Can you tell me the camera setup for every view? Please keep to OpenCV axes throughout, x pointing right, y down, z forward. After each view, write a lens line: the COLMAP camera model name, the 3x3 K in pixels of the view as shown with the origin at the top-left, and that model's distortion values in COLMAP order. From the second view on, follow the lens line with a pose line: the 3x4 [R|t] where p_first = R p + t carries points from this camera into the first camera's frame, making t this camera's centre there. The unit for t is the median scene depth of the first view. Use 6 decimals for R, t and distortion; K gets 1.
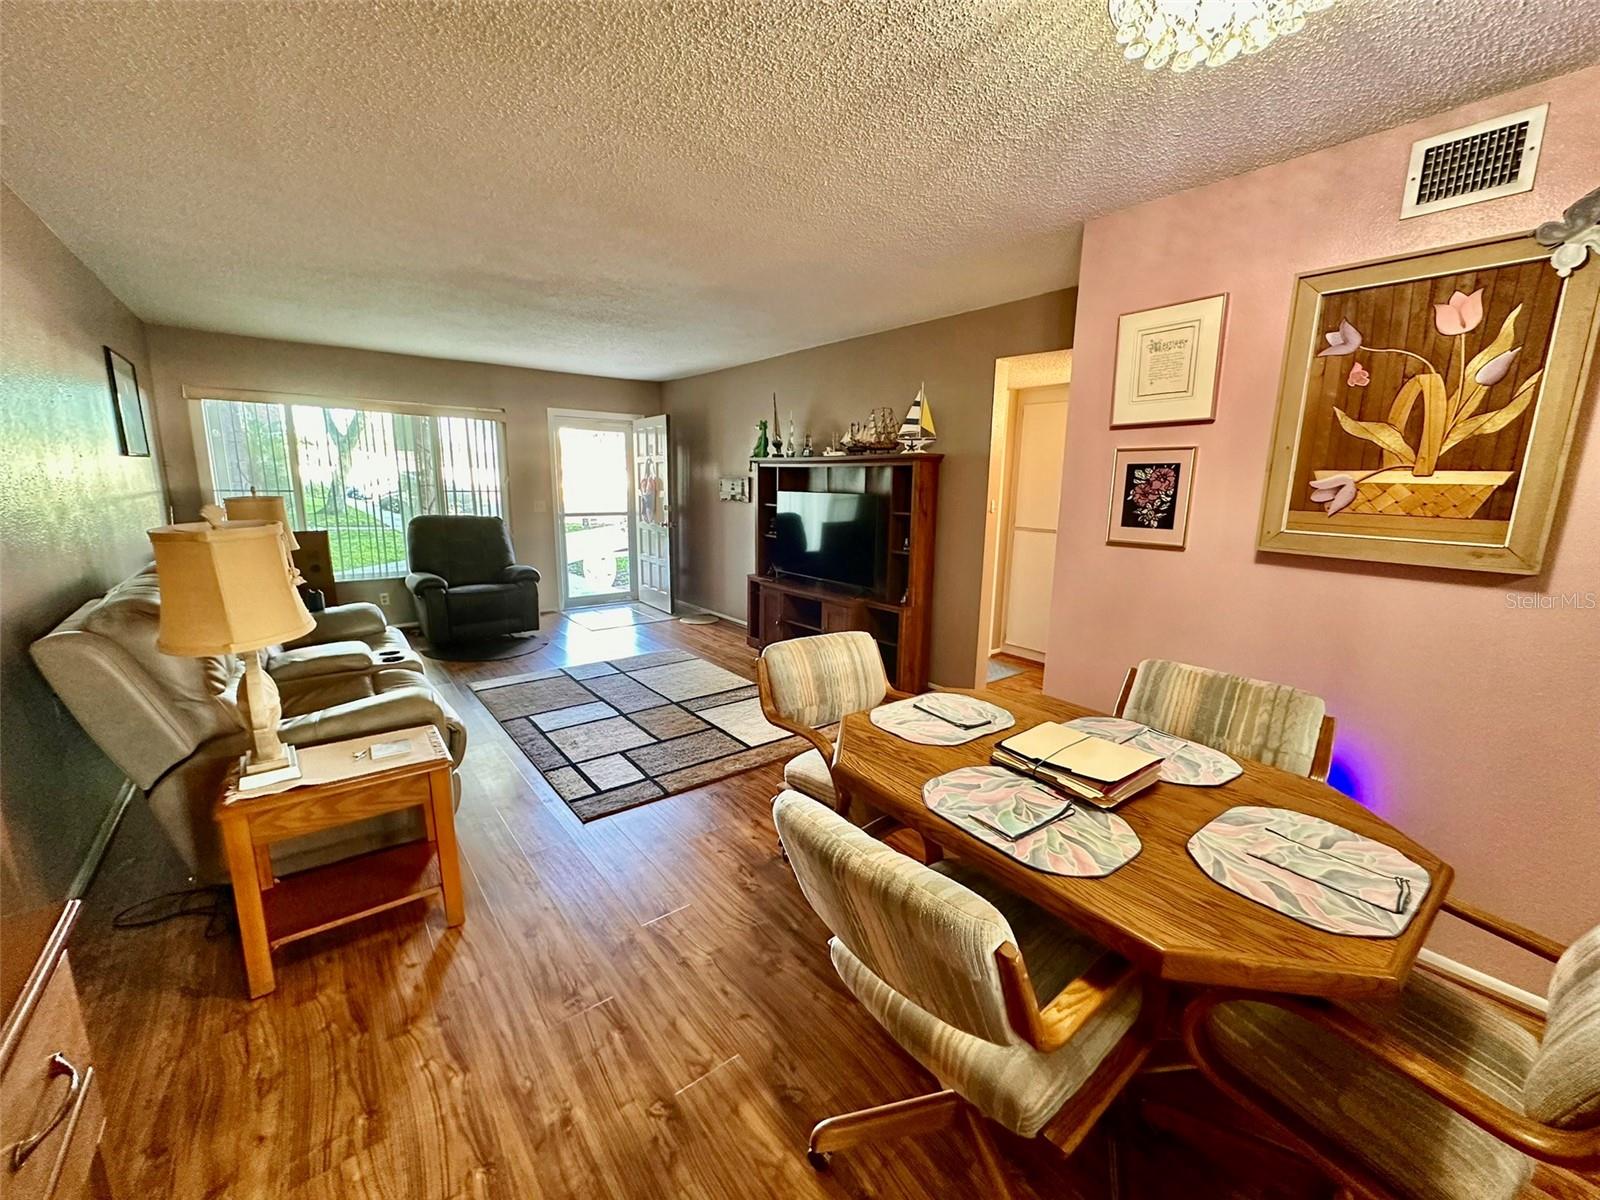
lens RADIAL K [[636.6, 0, 799.2], [0, 636.6, 594.7], [0, 0, 1]] dist [-0.000643, -0.000163]
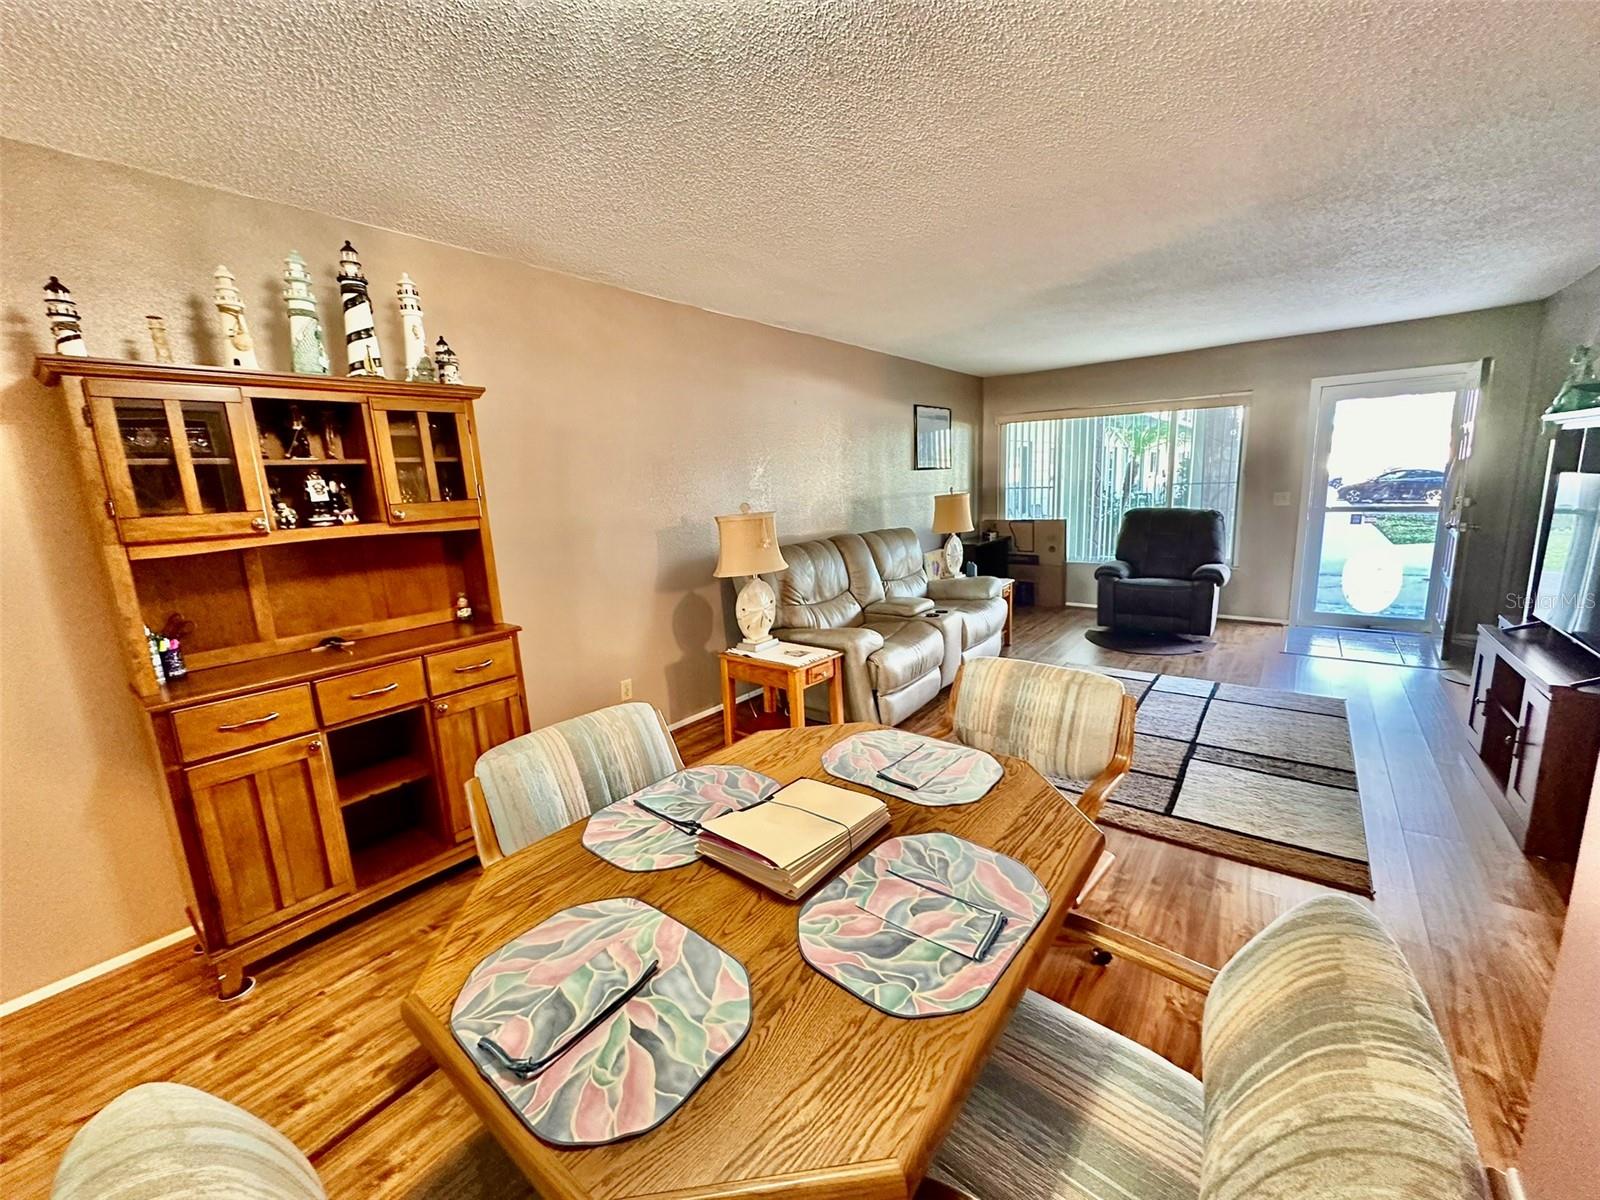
lens RADIAL K [[636.6, 0, 802.1], [0, 636.6, 598.0], [0, 0, 1]] dist [-0.000643, -0.000163]
pose [[0.237948, 0.149695, -0.959673, 0.472272], [-0.128549, 0.984214, 0.121650, -0.051083], [0.962733, 0.094419, 0.253435, 0.312839]]
